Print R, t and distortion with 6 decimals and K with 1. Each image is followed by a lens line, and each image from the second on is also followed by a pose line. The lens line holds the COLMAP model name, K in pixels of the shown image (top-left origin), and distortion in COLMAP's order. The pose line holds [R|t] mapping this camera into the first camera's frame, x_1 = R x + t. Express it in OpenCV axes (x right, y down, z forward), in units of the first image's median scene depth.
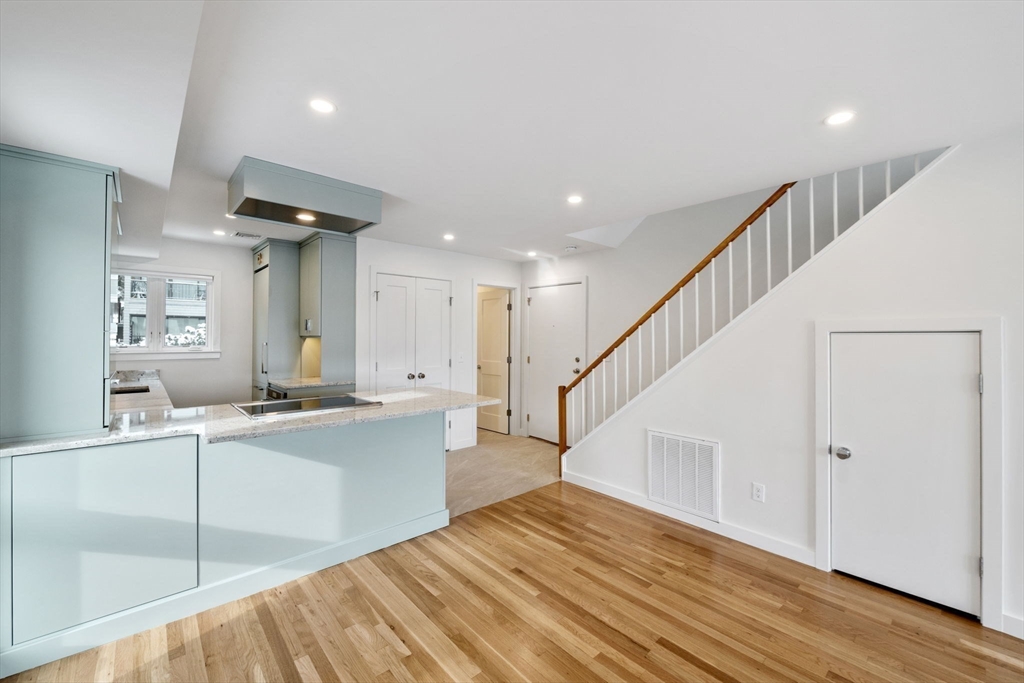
lens RADIAL K [[408.3, 0, 522.5], [0, 408.3, 334.0], [0, 0, 1]] dist [-0.008493, -0.000239]
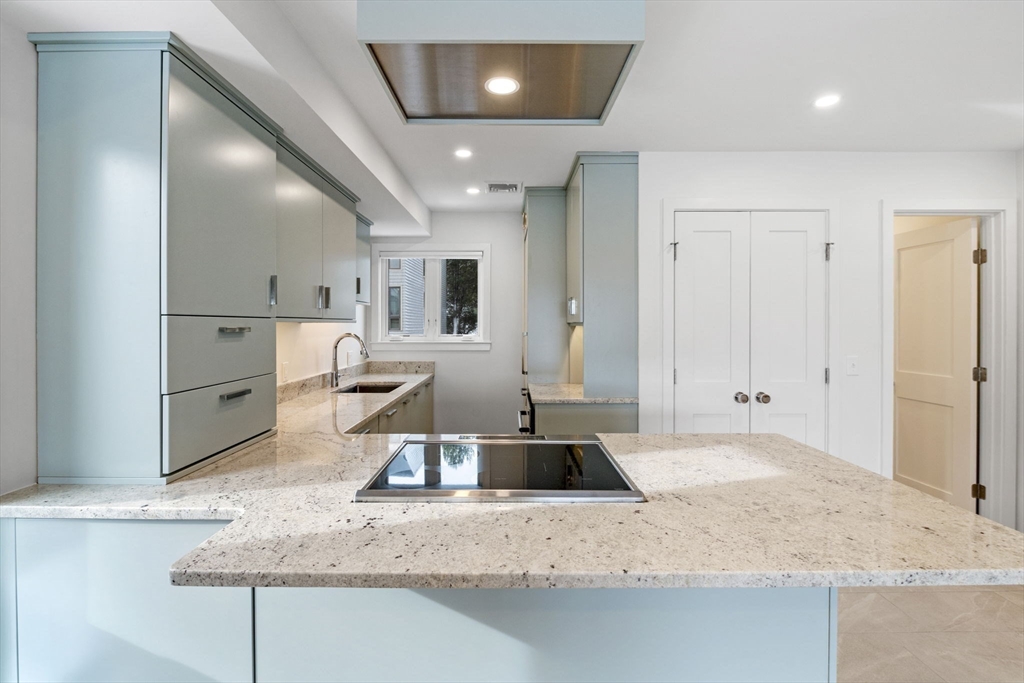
lens RADIAL K [[459.5, 0, 509.9], [0, 459.5, 325.9], [0, 0, 1]] dist [-0.010896, -0.000531]
pose [[0.729323, -0.001125, -0.684169, -0.093349], [0.007381, 0.999953, 0.006223, 0.004495], [0.684130, -0.009588, 0.729297, 0.397690]]
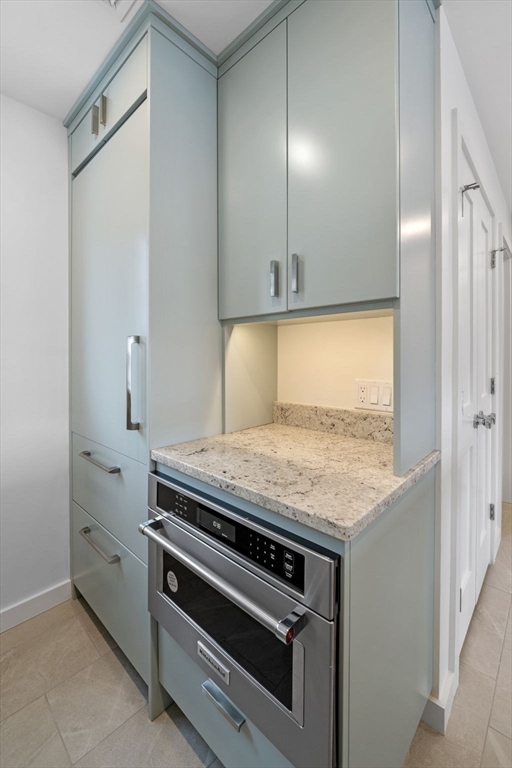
lens RADIAL K [[316.5, 0, 255.6], [0, 316.5, 359.3], [0, 0, 1]] dist [-0.012689, -0.000383]
pose [[0.997325, -0.005707, 0.072876, -0.580454], [0.004604, 0.999872, 0.015295, 0.038184], [-0.072954, -0.014918, 0.997224, 0.774764]]
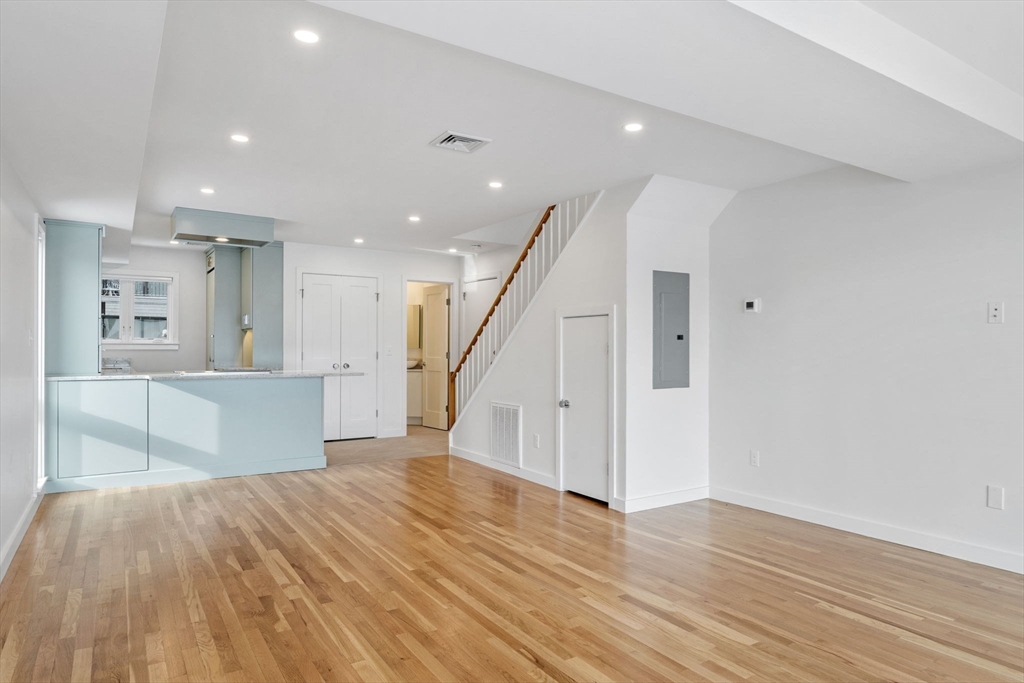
lens RADIAL K [[639.1, 0, 563.4], [0, 639.1, 349.8], [0, 0, 1]] dist [-0.004786, -0.000847]
pose [[0.990329, 0.000544, -0.138736, 0.636168], [0.000542, 0.999970, 0.007787, 0.052439], [0.138736, -0.007786, 0.990299, -0.689081]]
